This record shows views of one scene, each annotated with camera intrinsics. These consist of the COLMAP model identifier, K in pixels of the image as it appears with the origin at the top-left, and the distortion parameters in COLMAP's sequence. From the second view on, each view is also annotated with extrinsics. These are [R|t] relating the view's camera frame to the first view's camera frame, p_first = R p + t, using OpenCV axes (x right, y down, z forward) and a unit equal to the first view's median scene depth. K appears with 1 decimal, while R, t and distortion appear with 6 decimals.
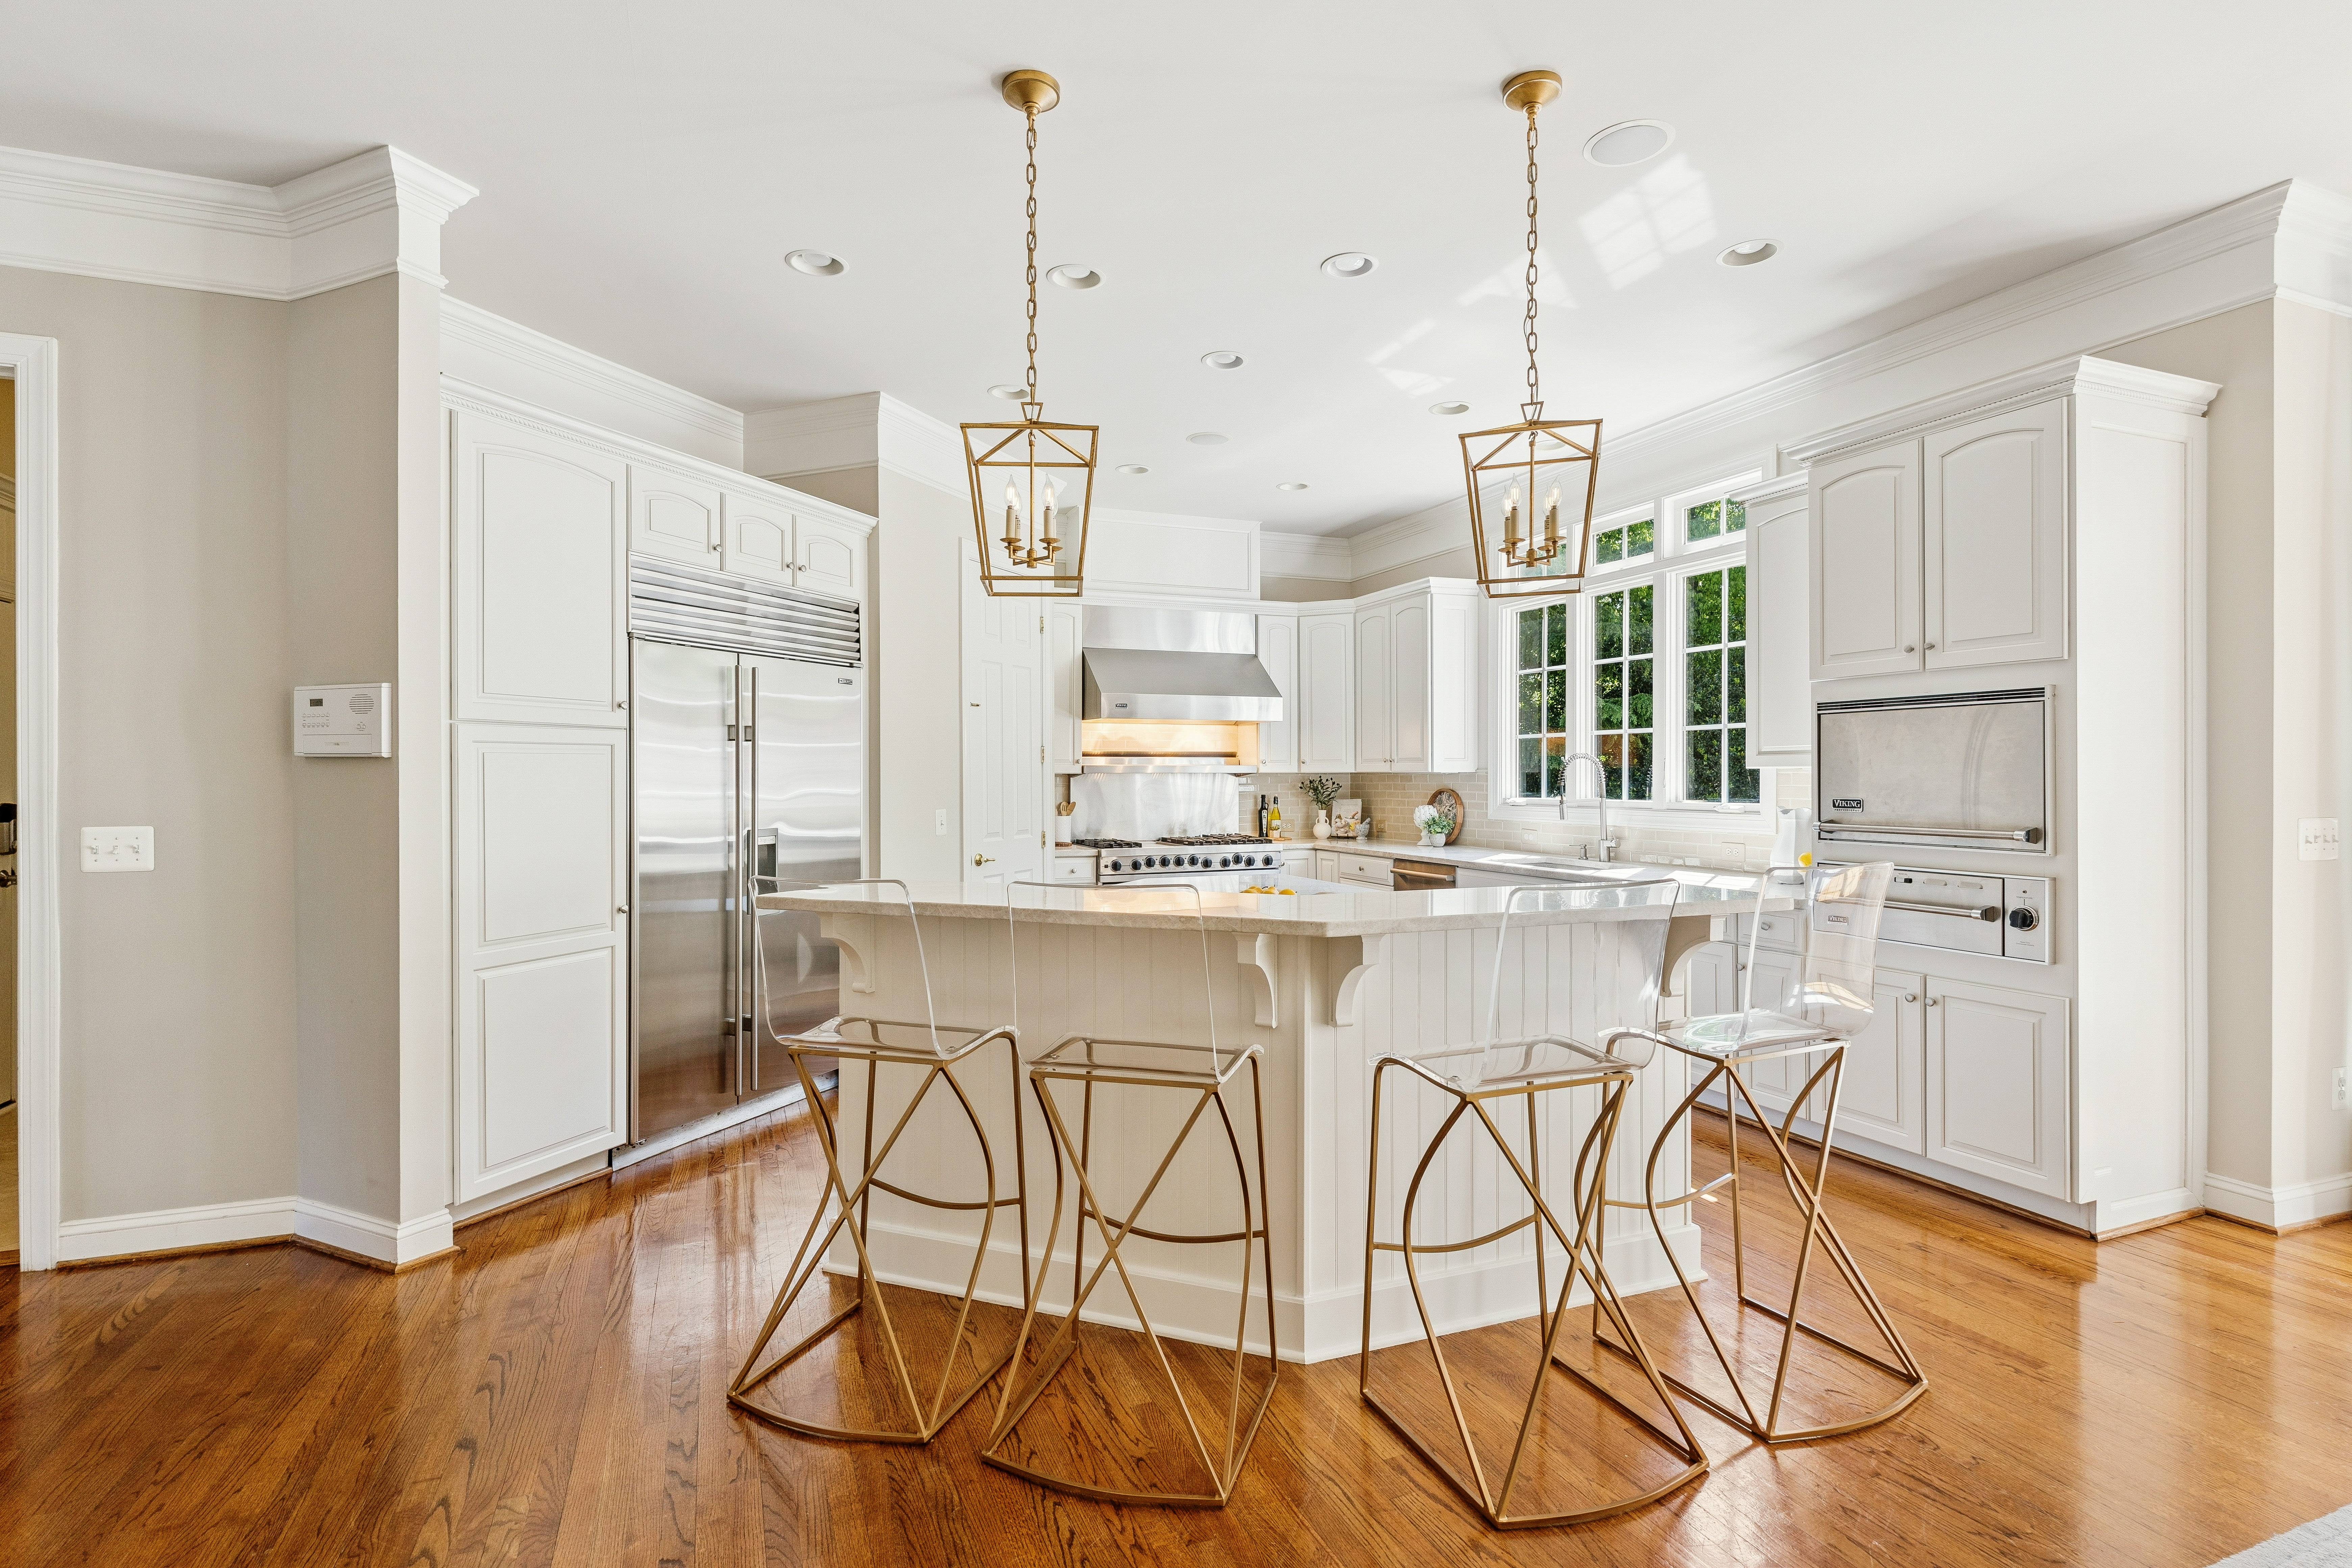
lens RADIAL K [[1124.8, 0, 1165.7], [0, 1124.8, 779.6], [0, 0, 1]] dist [0.002015, -0.000981]
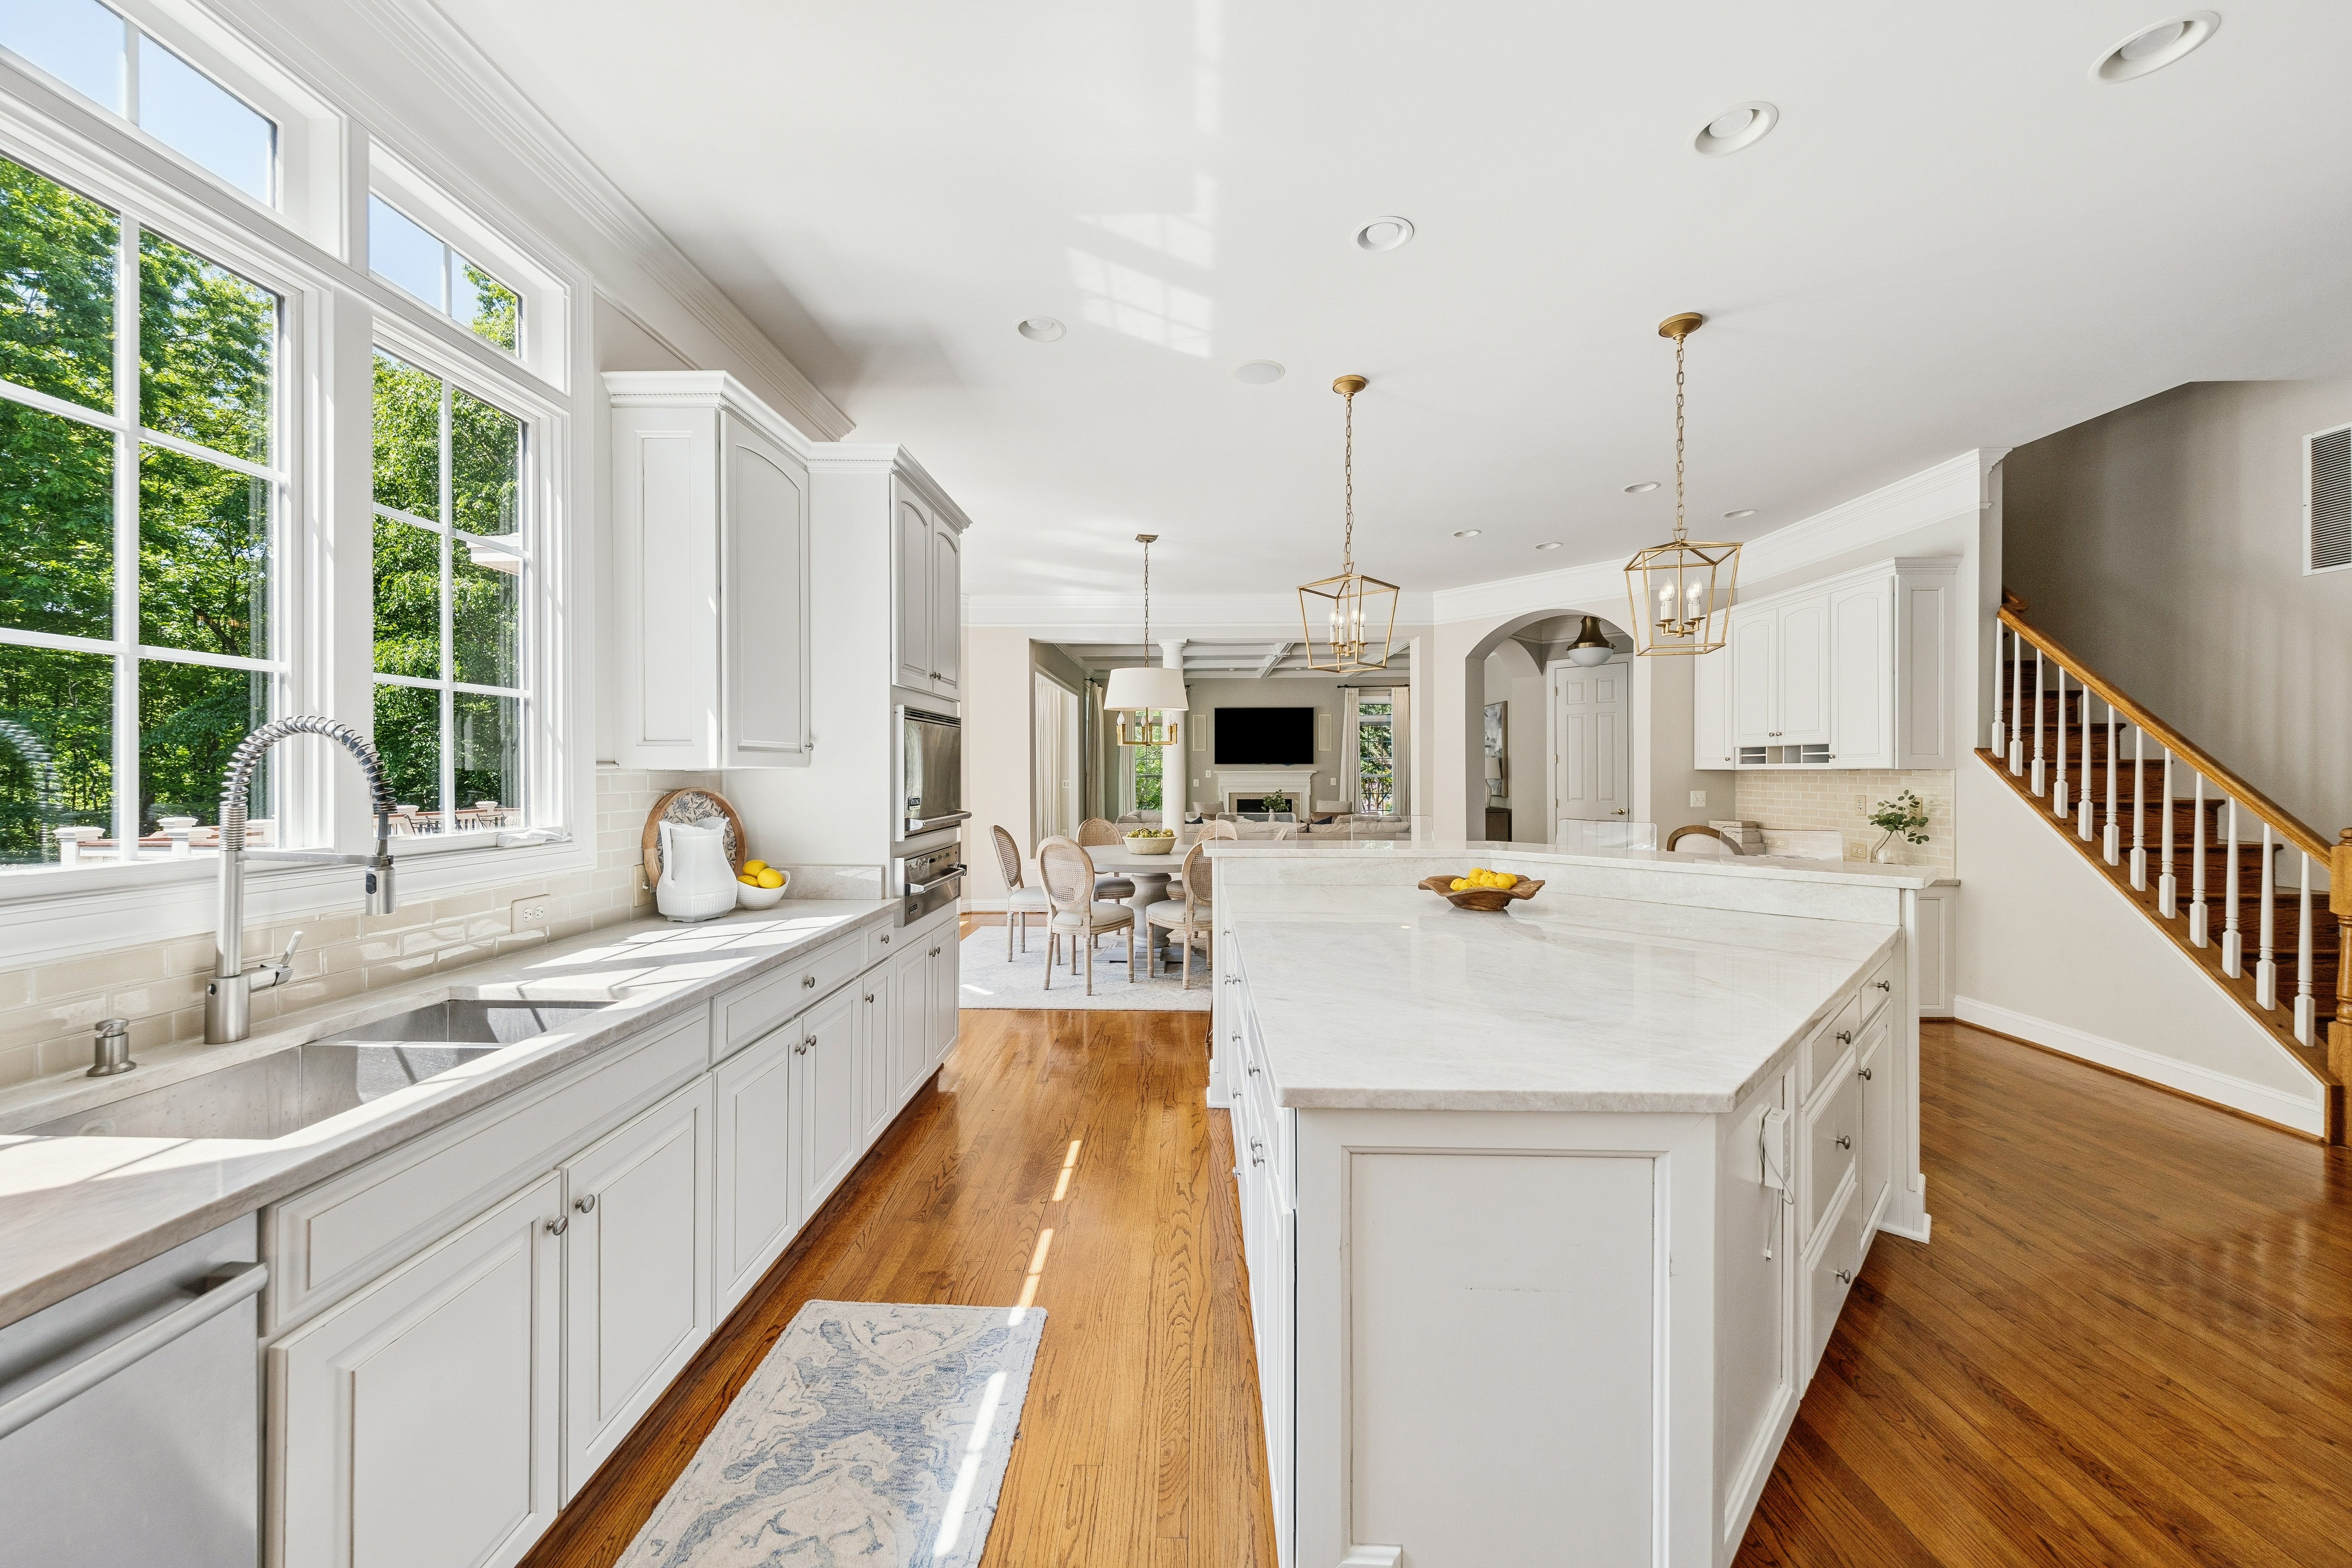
lens RADIAL K [[875.5, 0, 1177.4], [0, 875.5, 770.5], [0, 0, 1]] dist [-0.002513, -0.000628]
pose [[-0.929627, 0.001820, 0.368498, 0.040555], [0.002854, 0.999993, 0.002260, -0.010025], [-0.368491, 0.003153, -0.929626, 1.512515]]
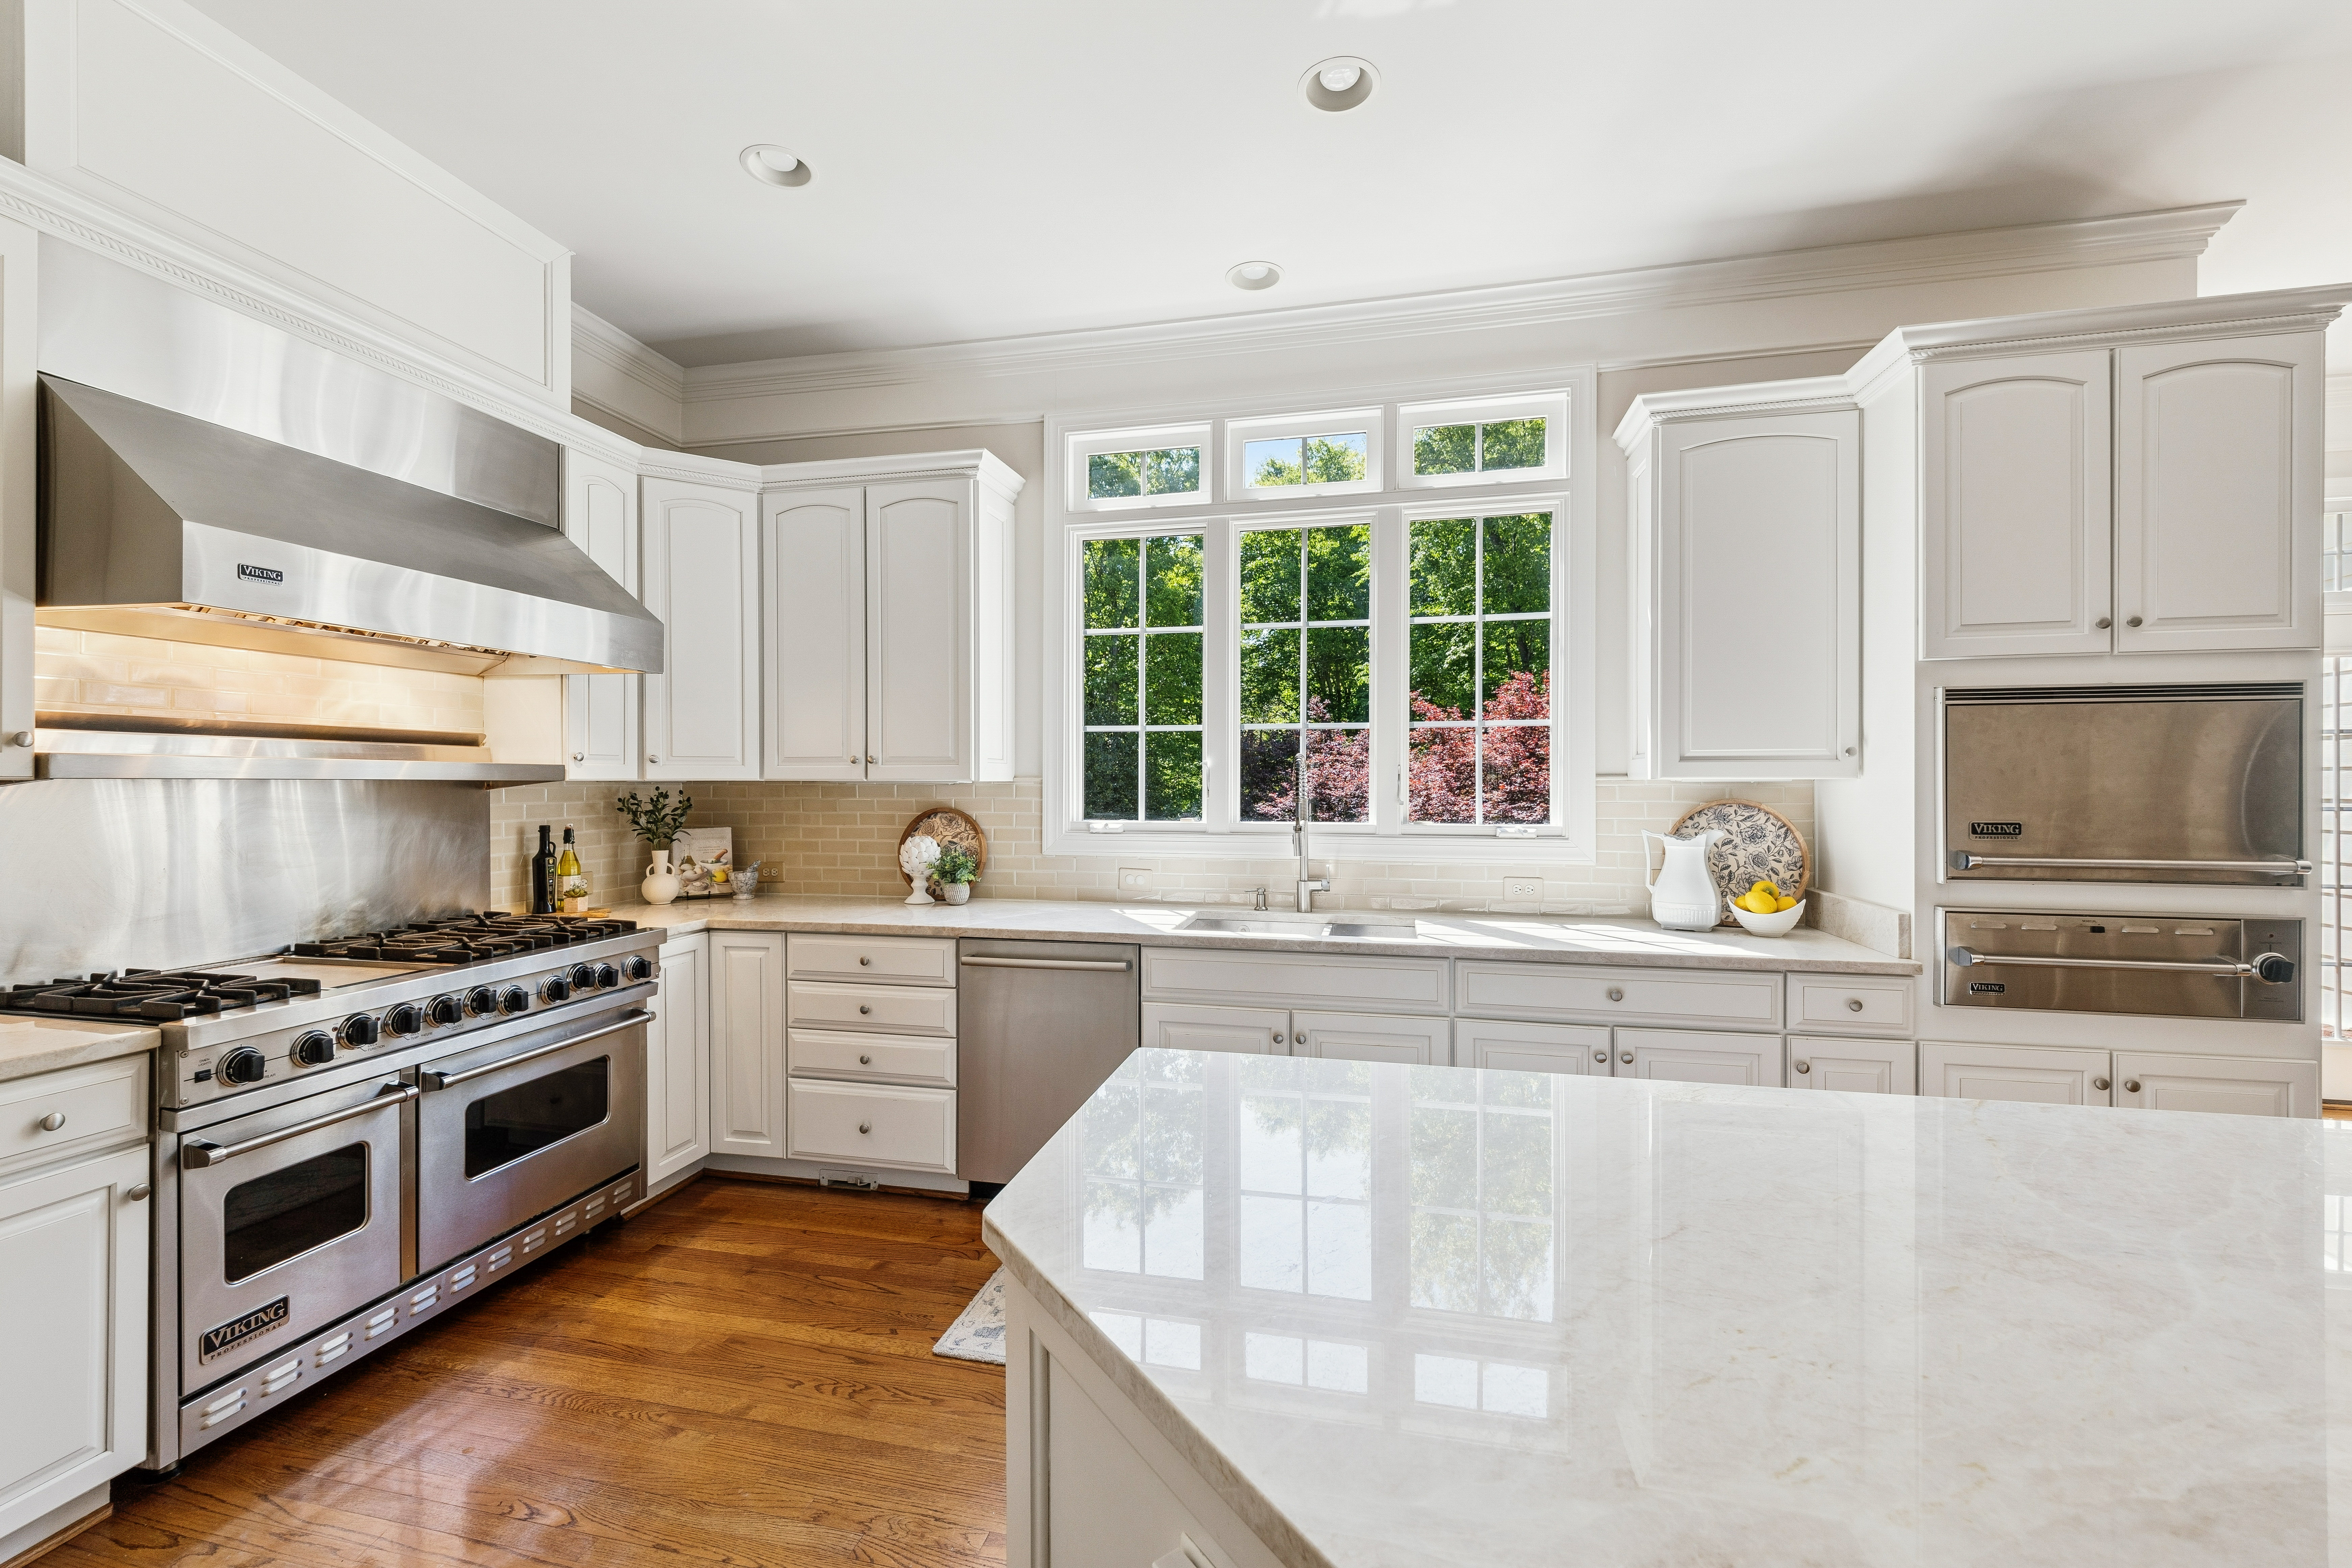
lens RADIAL K [[979.9, 0, 1171.7], [0, 979.9, 777.9], [0, 0, 1]] dist [0.000998, -0.000916]
pose [[0.563685, 0.006865, 0.825961, -0.199239], [0.000829, 0.999960, -0.008877, -0.005626], [-0.825989, 0.005688, 0.563657, 0.969562]]
